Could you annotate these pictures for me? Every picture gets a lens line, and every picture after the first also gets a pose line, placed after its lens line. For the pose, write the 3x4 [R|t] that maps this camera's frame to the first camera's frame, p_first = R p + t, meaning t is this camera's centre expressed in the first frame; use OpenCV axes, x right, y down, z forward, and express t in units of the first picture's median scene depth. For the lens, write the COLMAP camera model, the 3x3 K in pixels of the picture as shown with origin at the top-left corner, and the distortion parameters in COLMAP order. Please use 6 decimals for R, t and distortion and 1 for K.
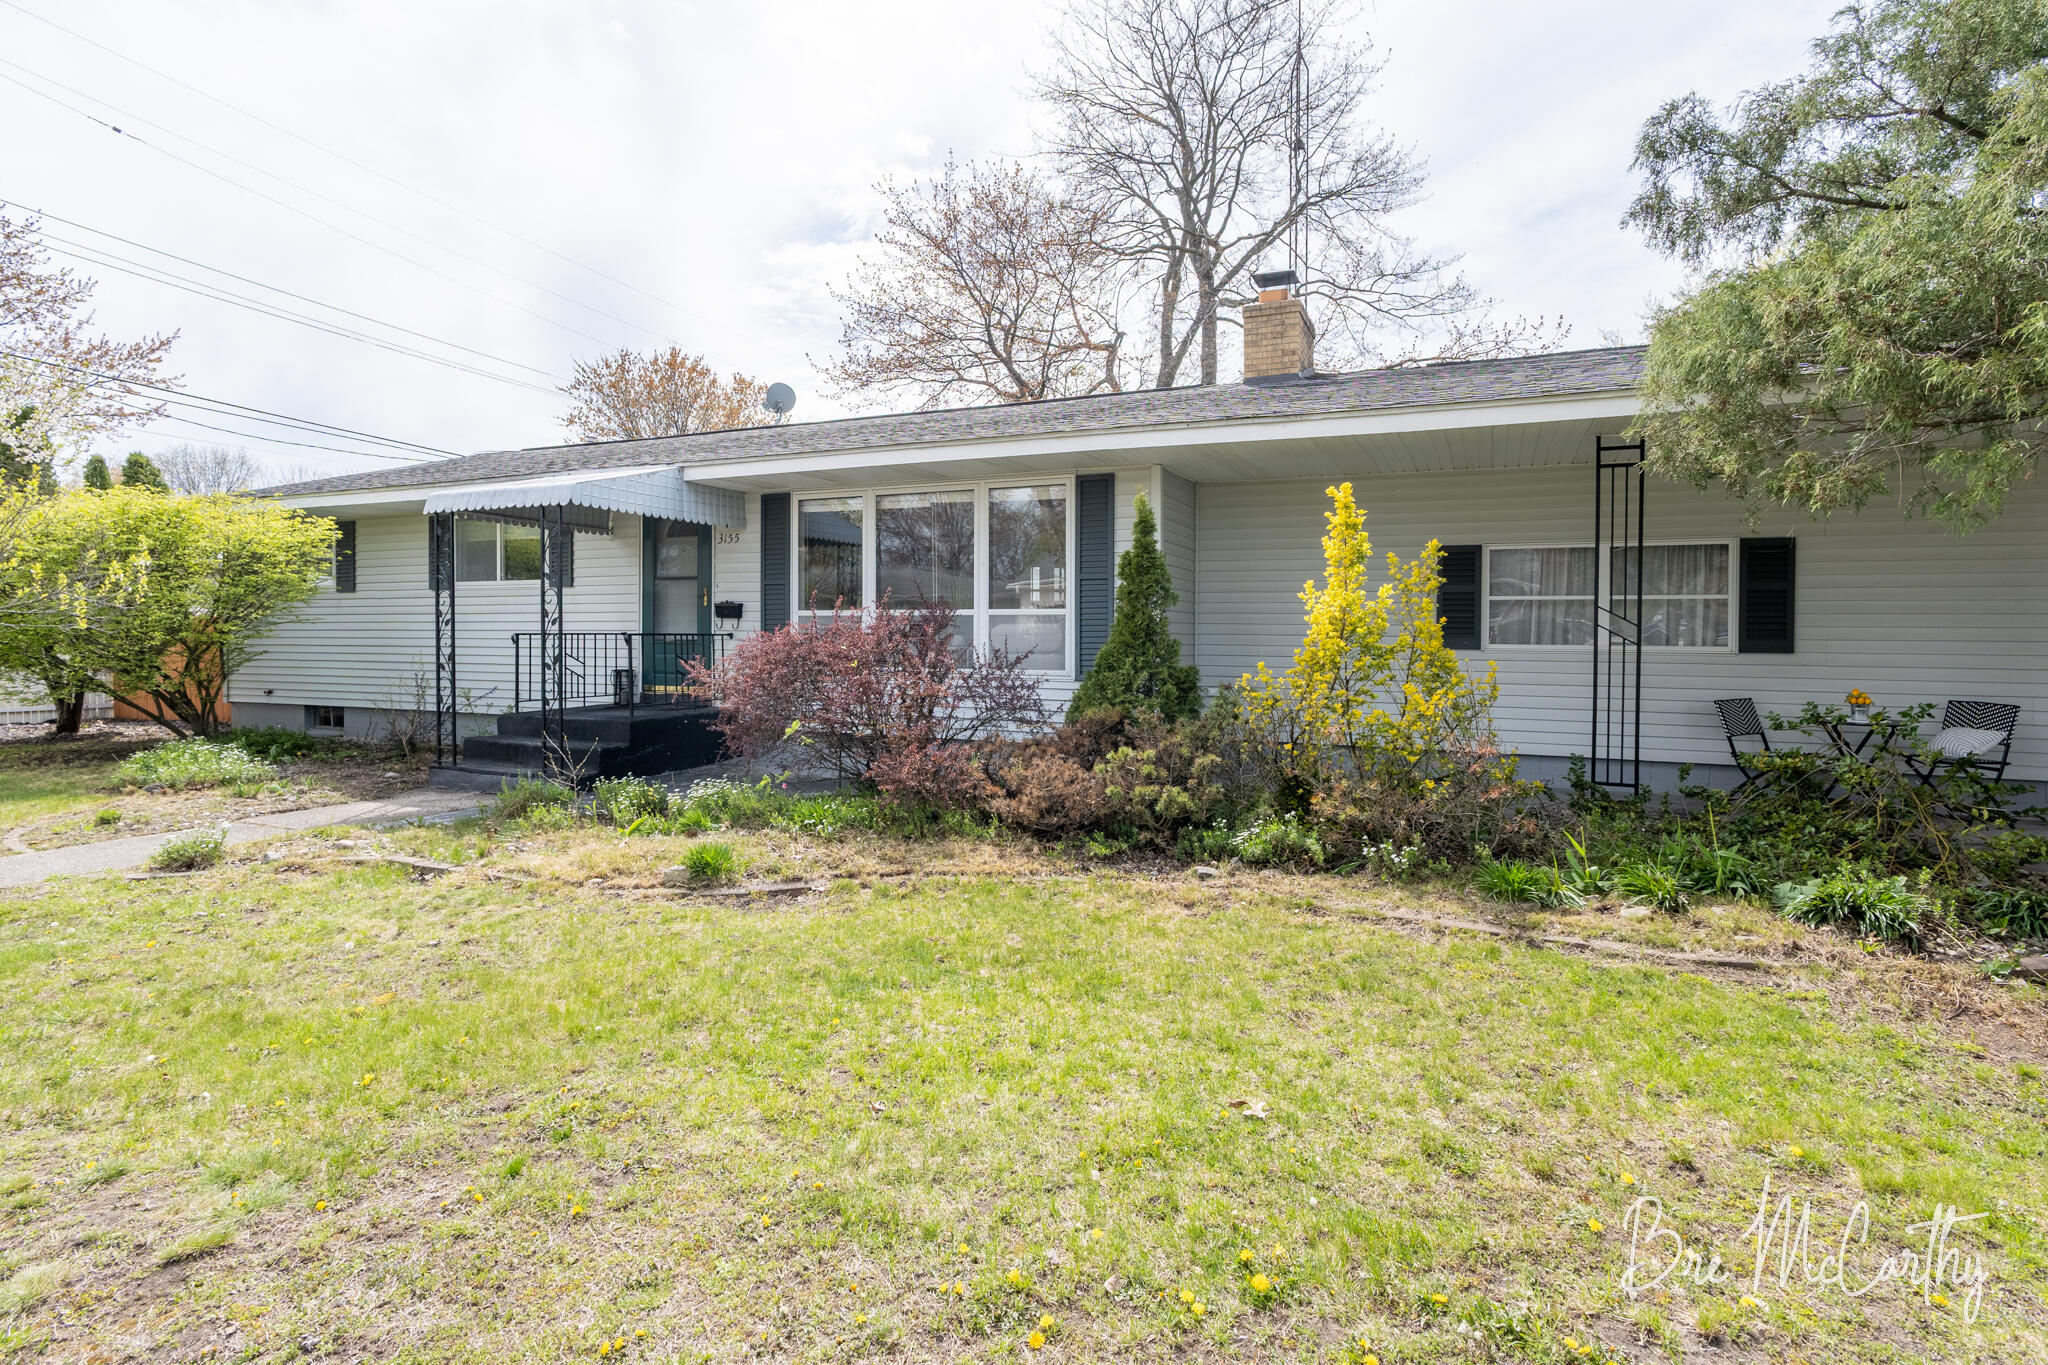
lens RADIAL K [[1029.7, 0, 1025.6], [0, 1029.7, 644.6], [0, 0, 1]] dist [-0.005666, -0.000907]
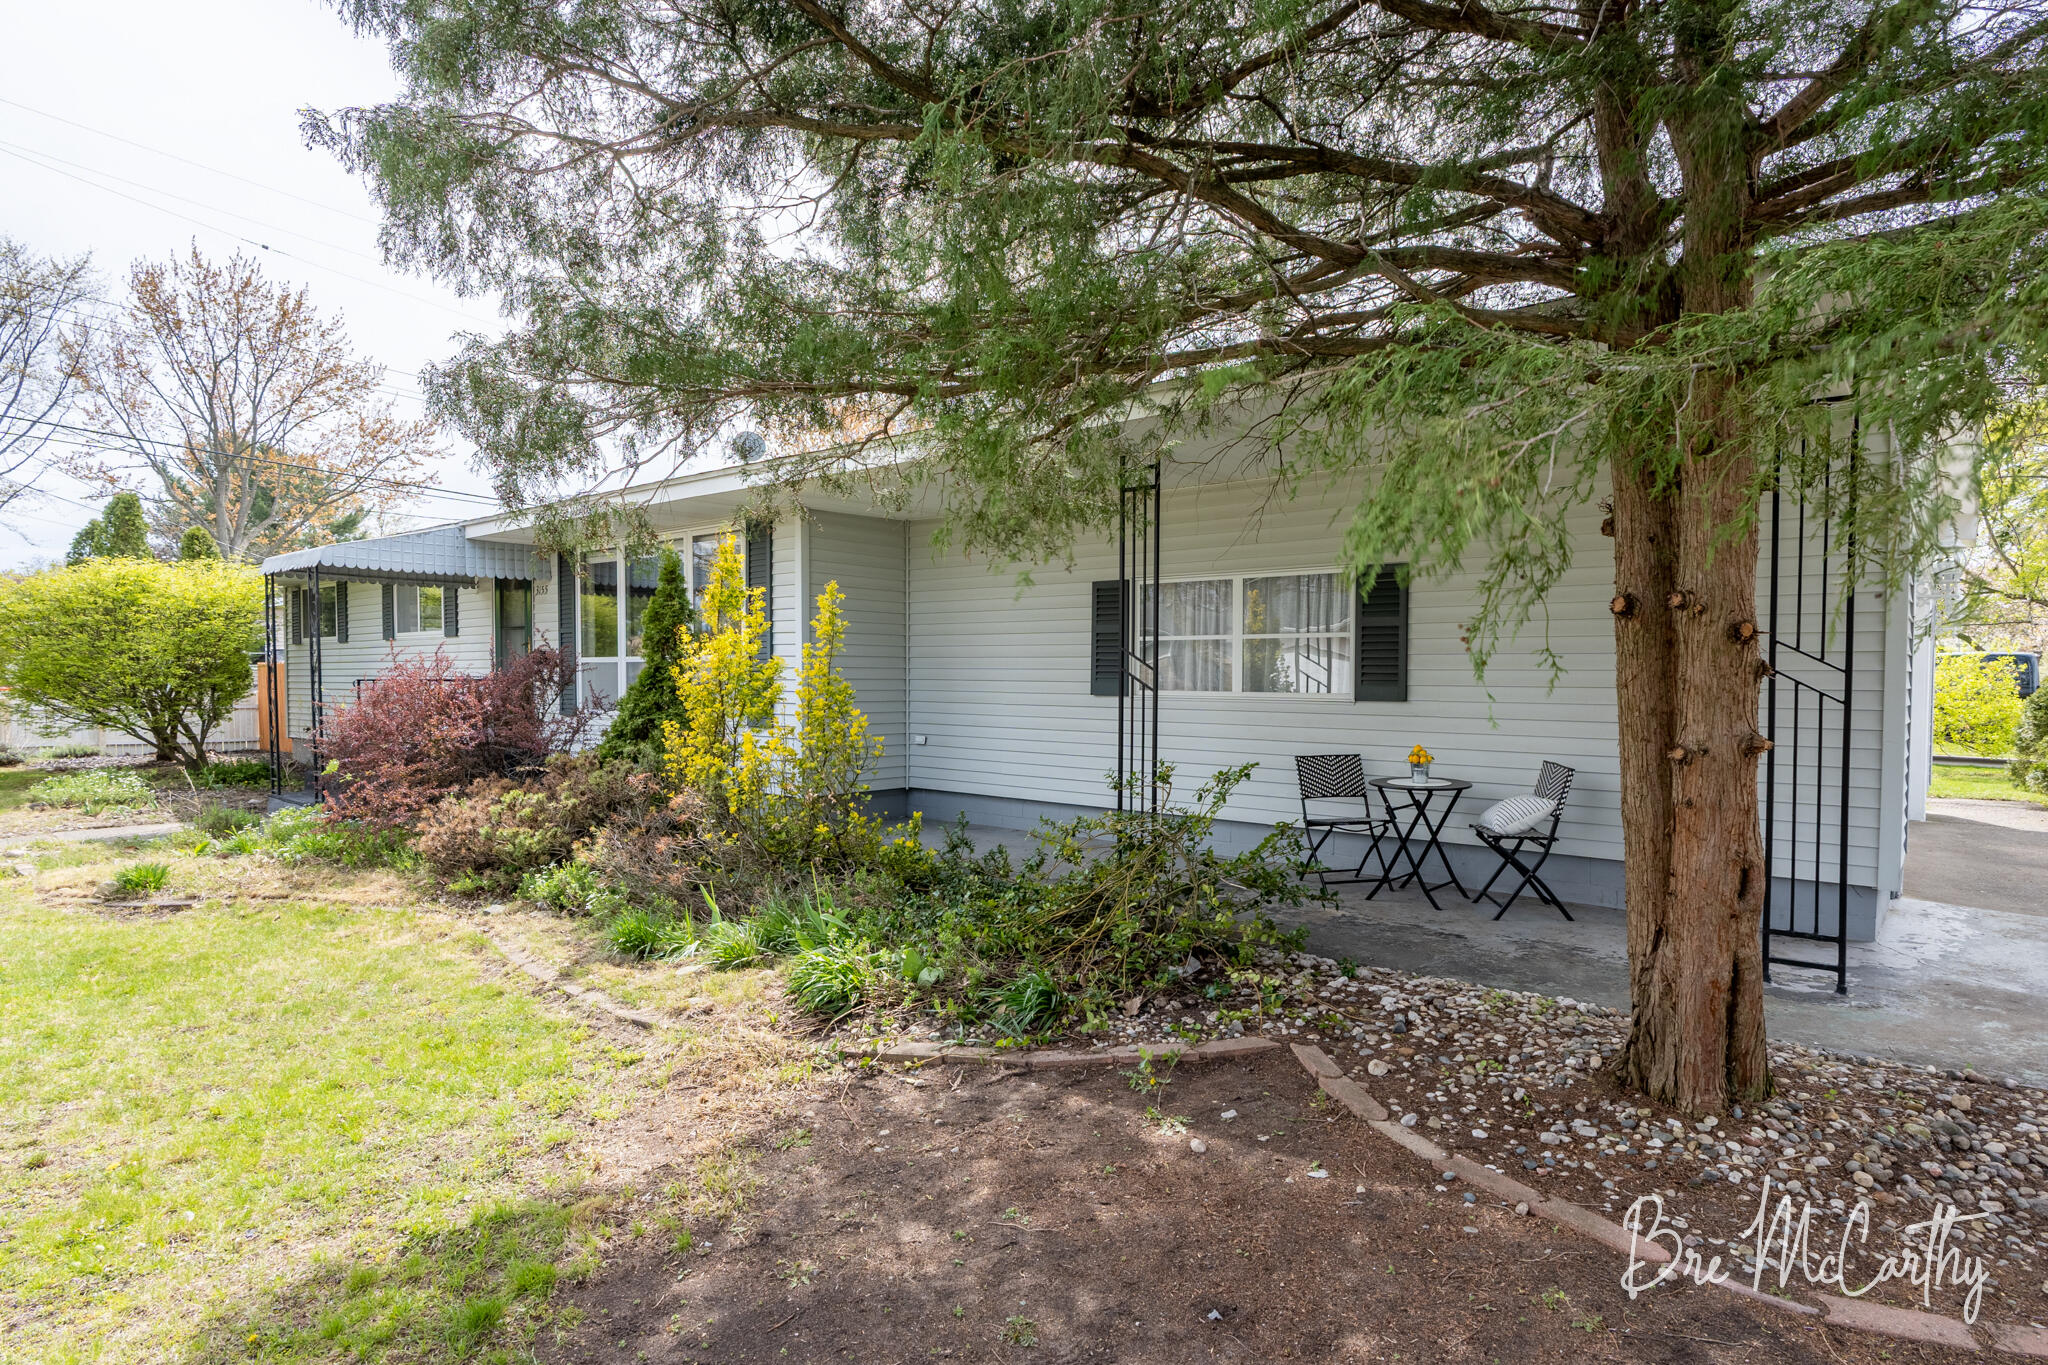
lens RADIAL K [[1090.3, 0, 1024.0], [0, 1090.3, 682.5], [0, 0, 1]] dist [-0.002307, -0.000545]
pose [[0.966094, -0.000382, -0.258192, 0.512400], [-0.000250, 0.999997, -0.002418, -0.004159], [0.258192, 0.002400, 0.966091, 0.034053]]
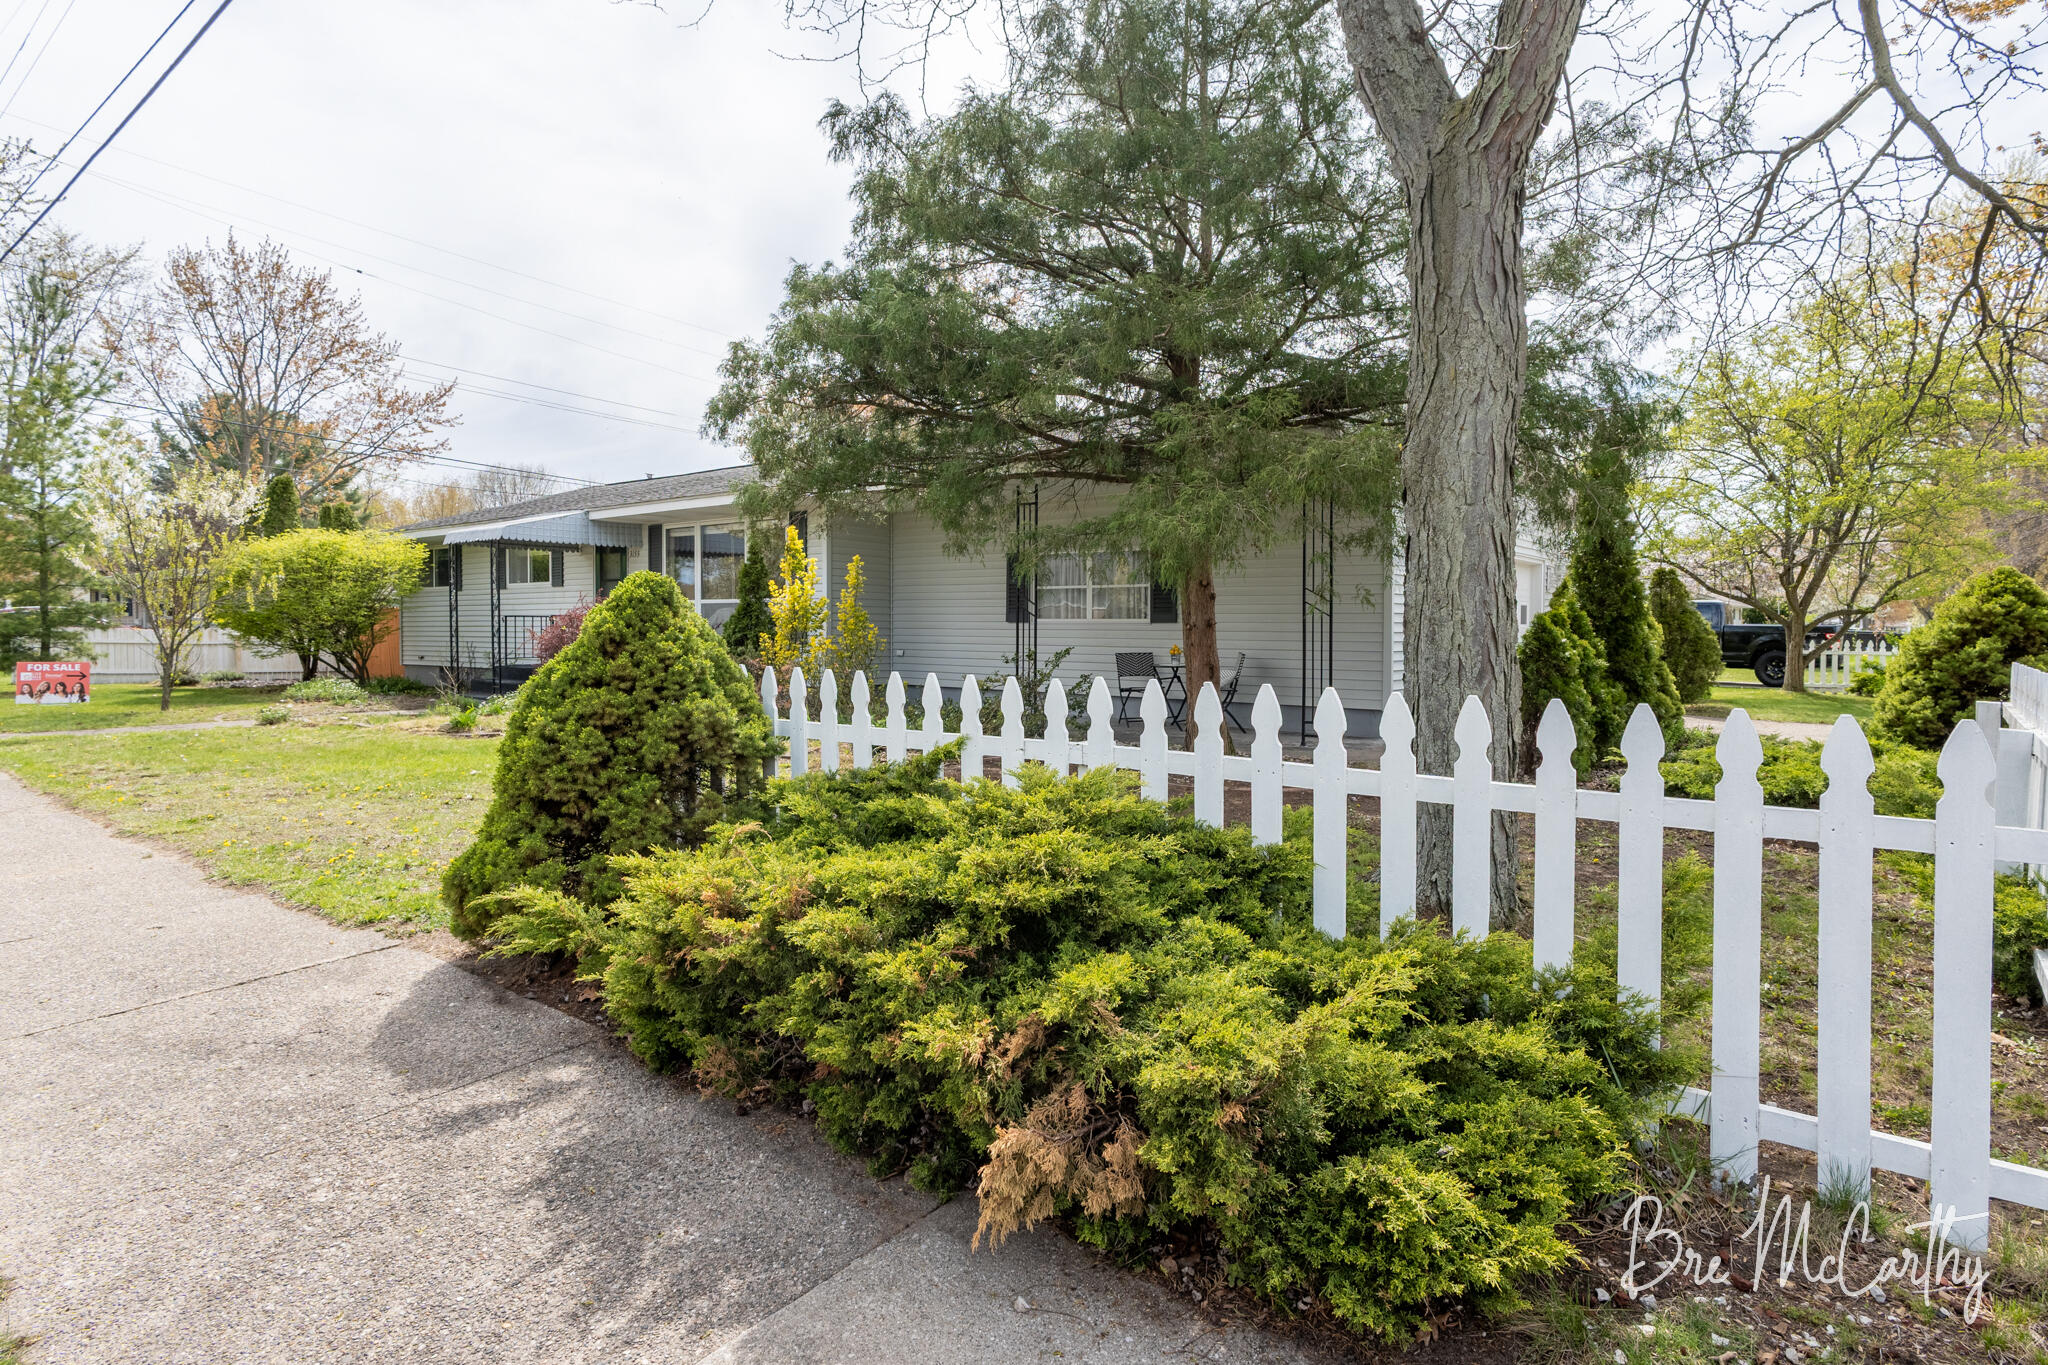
lens RADIAL K [[1029.7, 0, 1025.6], [0, 1029.7, 644.6], [0, 0, 1]] dist [-0.005666, -0.000907]
pose [[0.976288, 0.003226, -0.216452, 0.650335], [-0.001435, 0.999963, 0.008432, 0.020119], [0.216471, -0.007921, 0.976257, -0.403920]]
